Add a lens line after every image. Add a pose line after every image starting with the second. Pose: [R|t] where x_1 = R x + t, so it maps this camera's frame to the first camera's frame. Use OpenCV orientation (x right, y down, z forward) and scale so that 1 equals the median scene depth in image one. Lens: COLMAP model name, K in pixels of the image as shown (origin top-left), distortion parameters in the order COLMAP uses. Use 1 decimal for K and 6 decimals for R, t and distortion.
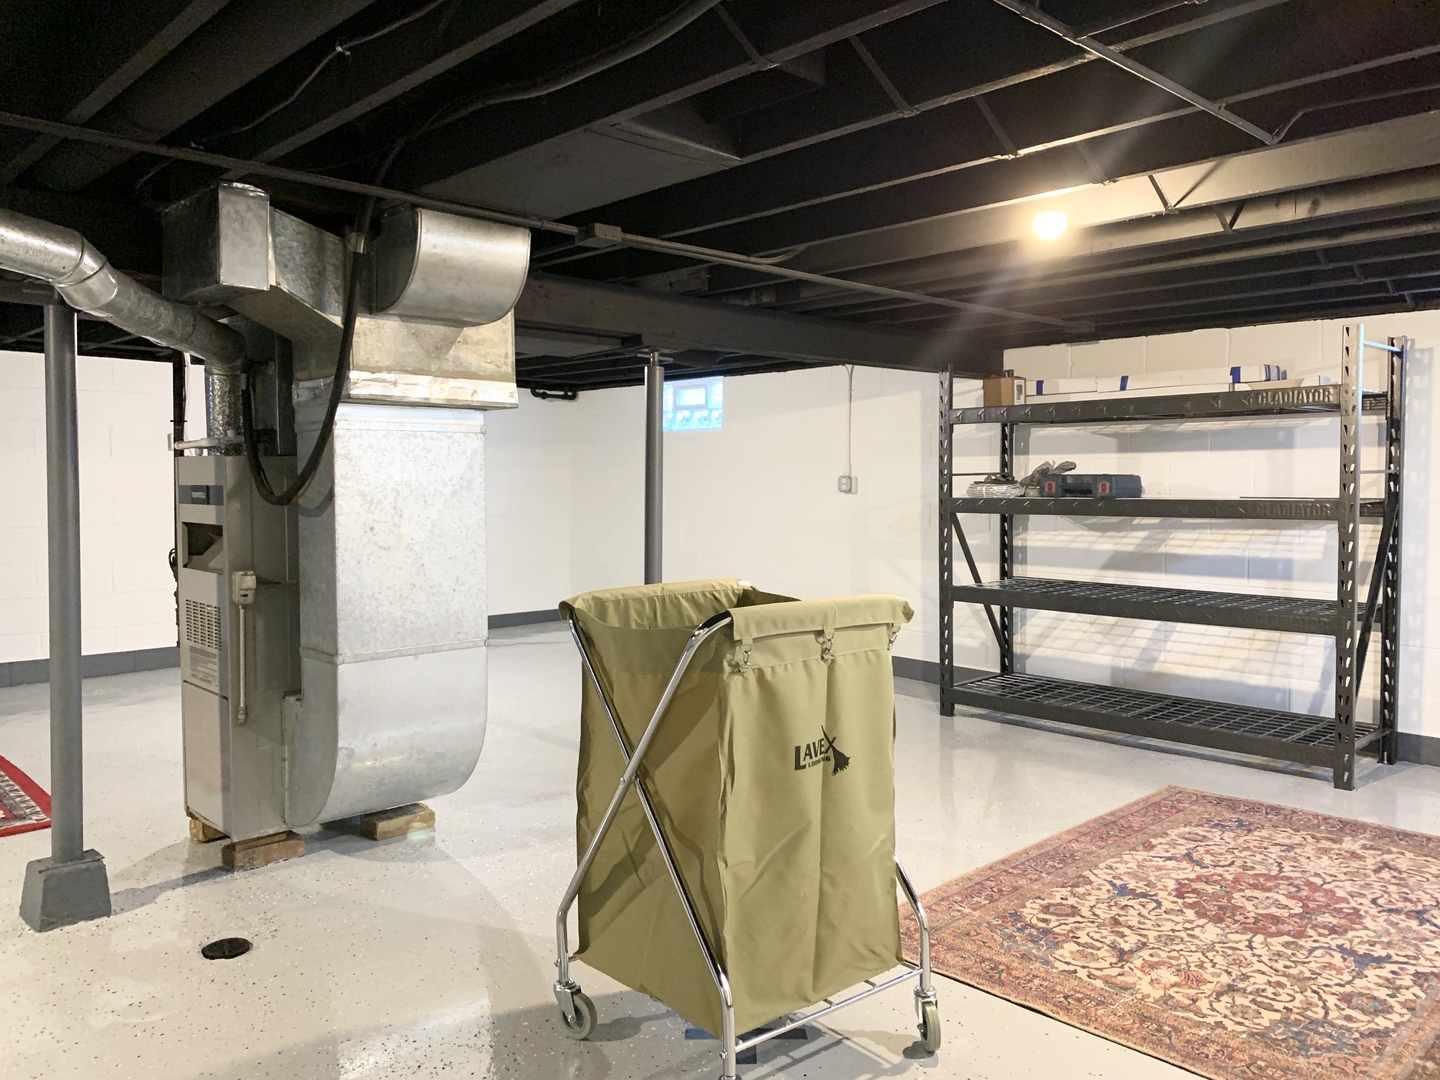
lens RADIAL K [[1104.5, 0, 730.1], [0, 1104.5, 535.0], [0, 0, 1]] dist [0.045510, -0.039618]
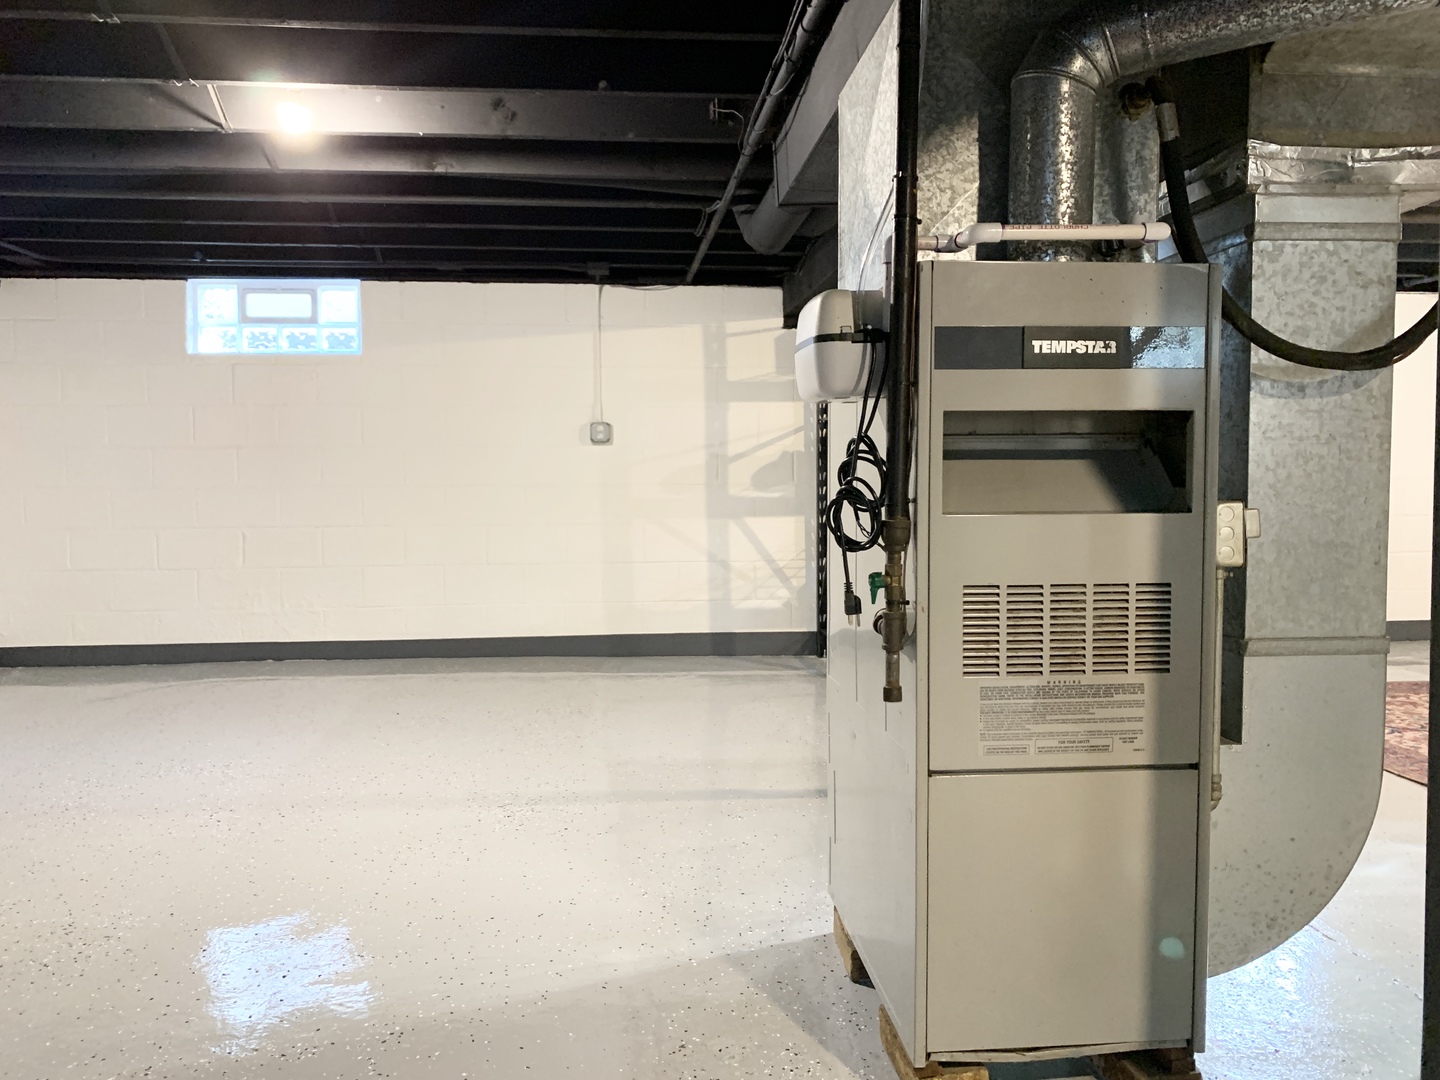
lens RADIAL K [[1104.5, 0, 721.4], [0, 1104.5, 543.7], [0, 0, 1]] dist [0.045510, -0.039618]
pose [[0.625001, -0.090601, 0.775348, -0.427737], [0.038432, 0.995609, 0.085359, -0.027395], [-0.779677, -0.023551, 0.625739, 0.373018]]
